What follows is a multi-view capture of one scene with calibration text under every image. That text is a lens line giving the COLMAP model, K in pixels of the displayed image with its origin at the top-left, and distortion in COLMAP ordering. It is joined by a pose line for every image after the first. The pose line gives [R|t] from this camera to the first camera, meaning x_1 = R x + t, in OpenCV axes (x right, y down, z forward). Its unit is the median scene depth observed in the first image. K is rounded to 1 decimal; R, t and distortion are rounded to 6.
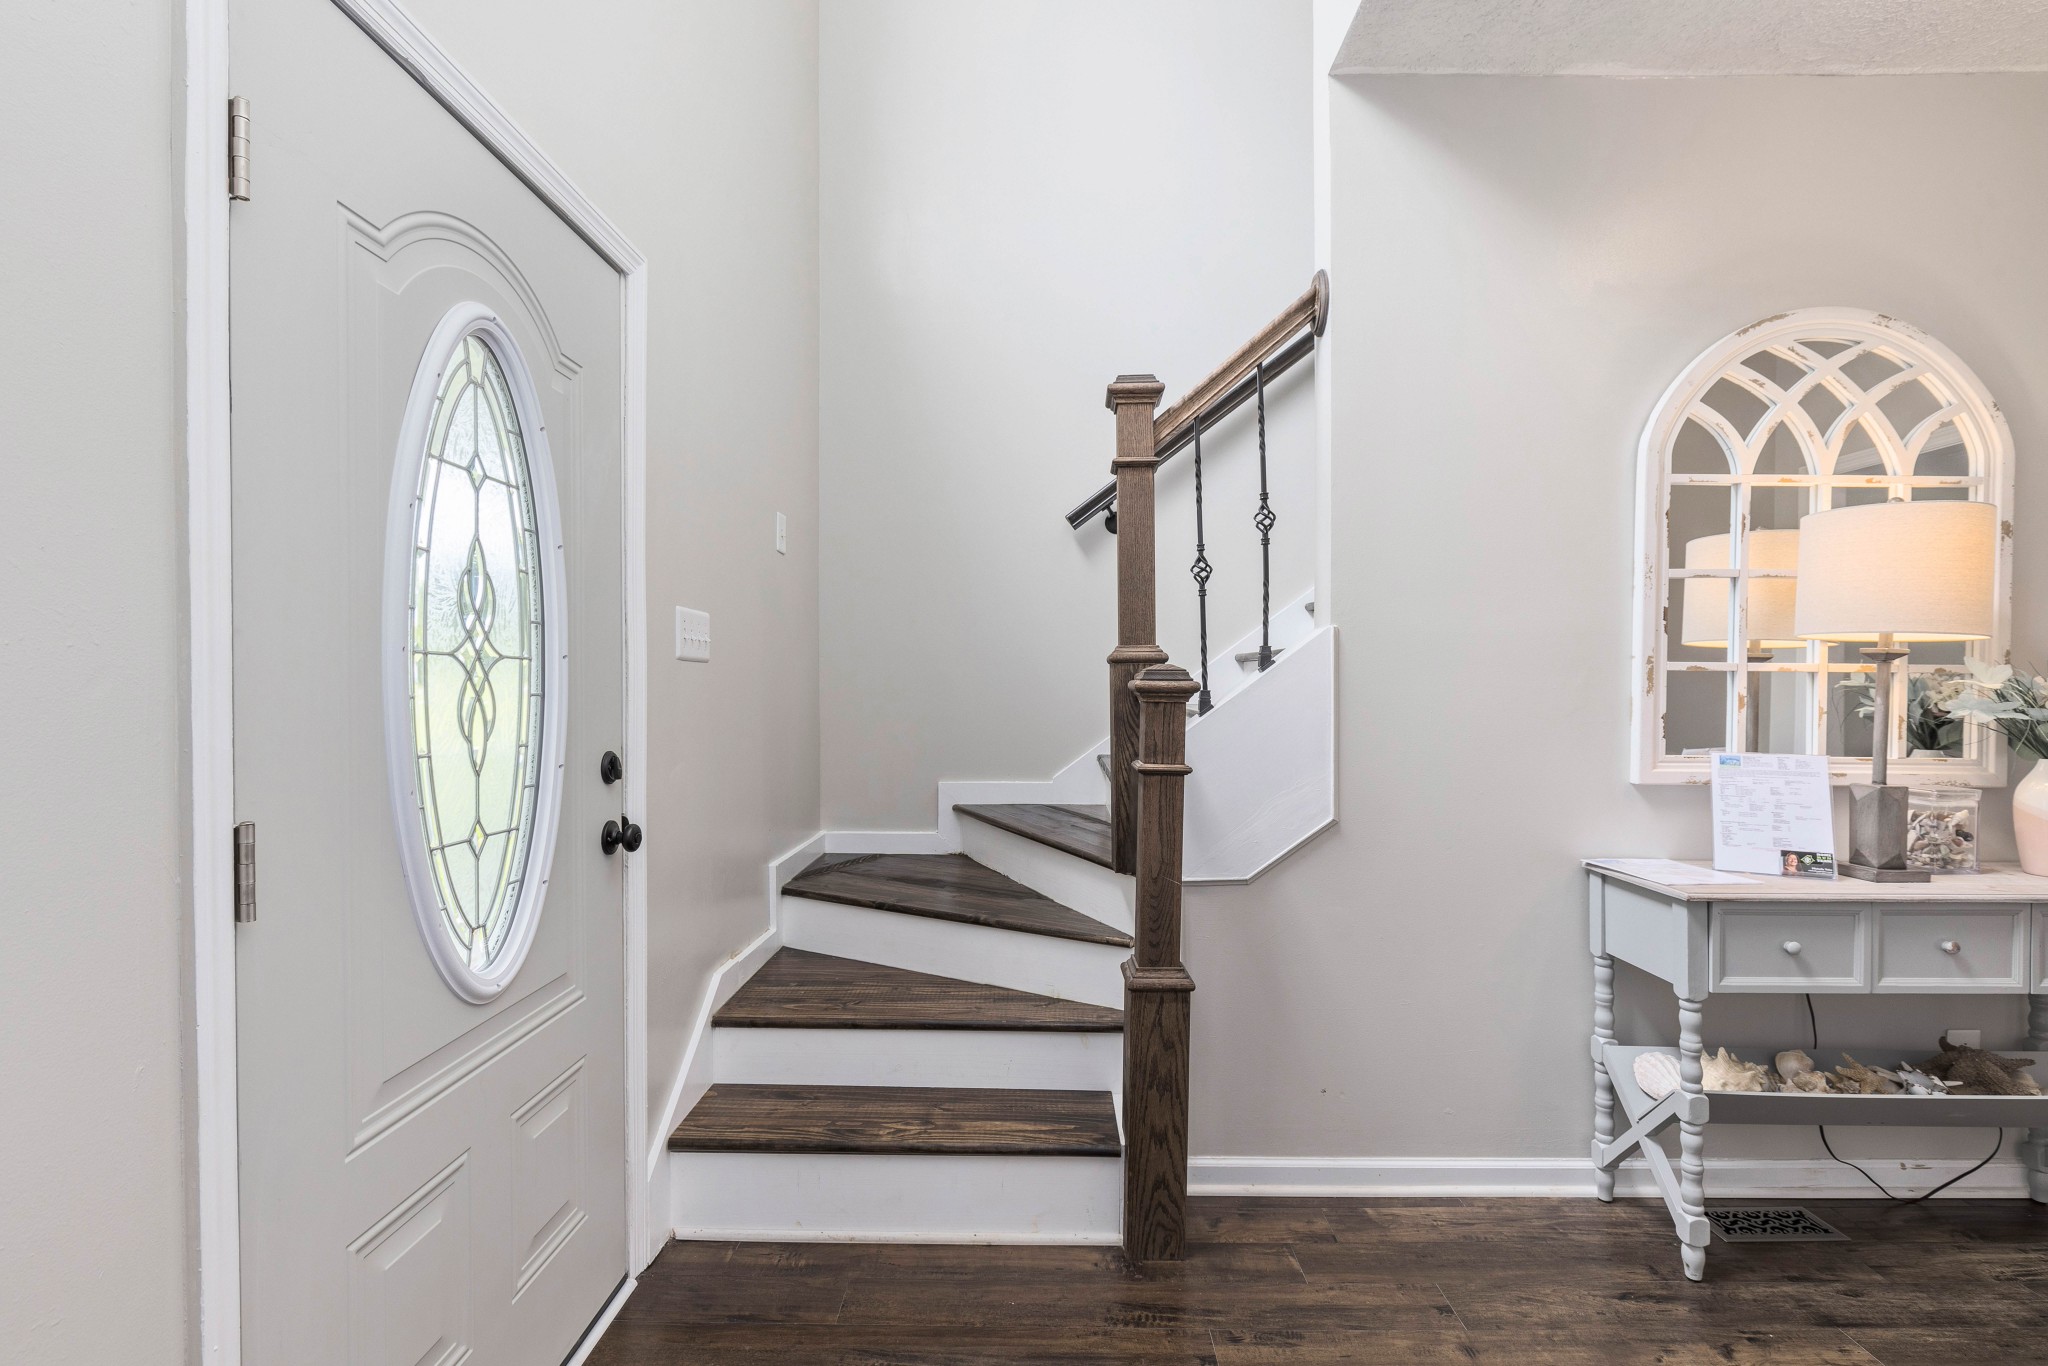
lens RADIAL K [[933.7, 0, 1029.9], [0, 933.7, 686.7], [0, 0, 1]] dist [-0.011072, 0.000053]
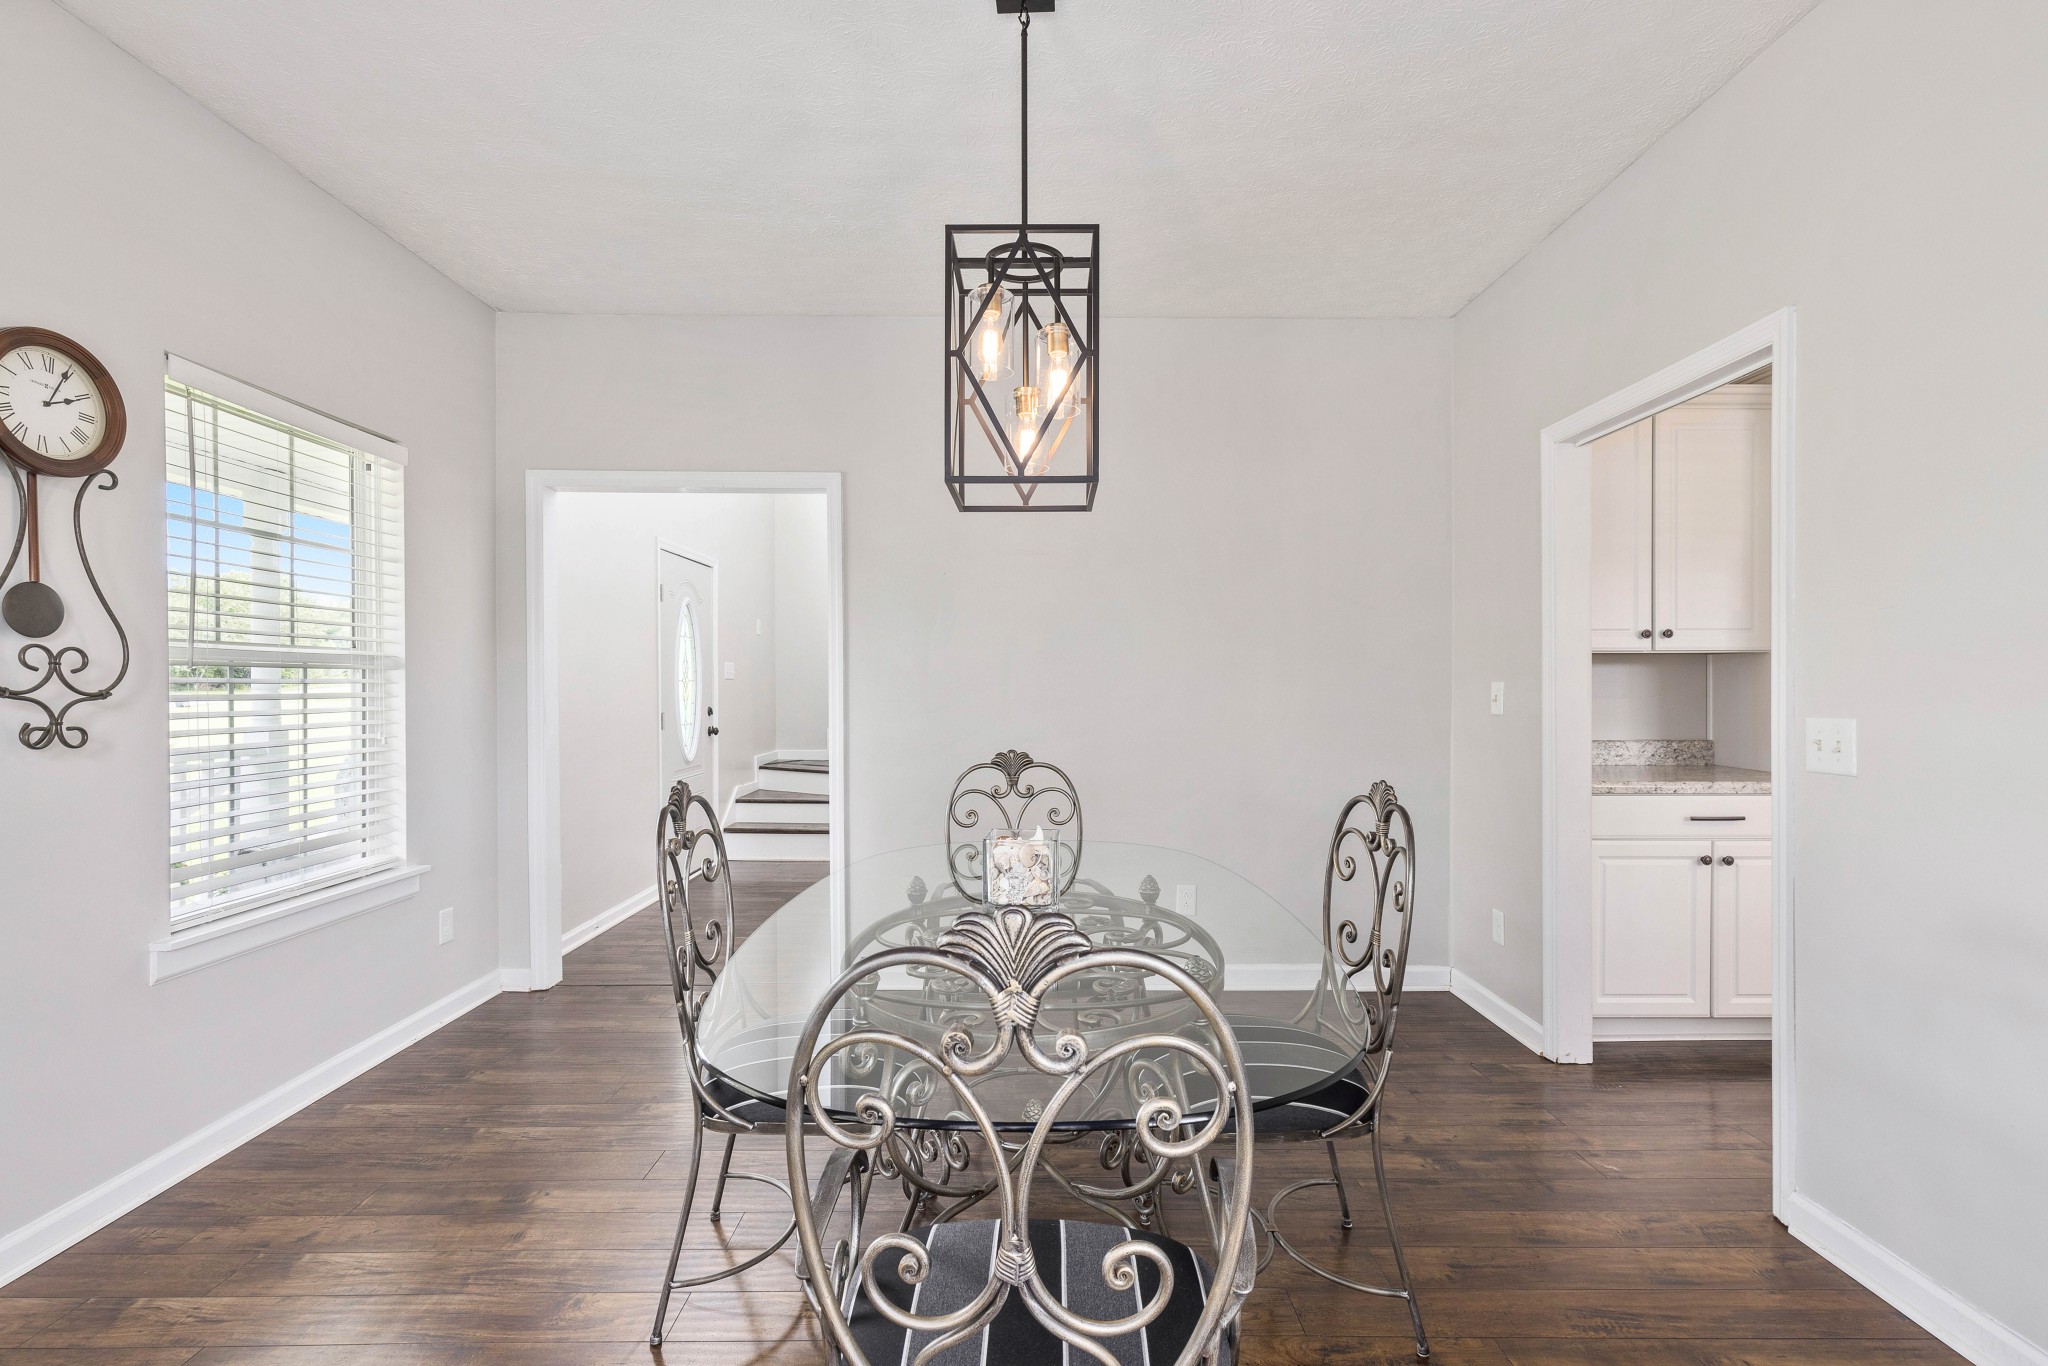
lens RADIAL K [[933.7, 0, 1021.8], [0, 933.7, 684.5], [0, 0, 1]] dist [-0.011072, 0.000053]
pose [[0.999868, -0.002953, 0.015974, 0.632264], [0.003006, 0.999990, -0.003342, 0.000842], [-0.015964, 0.003389, 0.999867, -2.392176]]
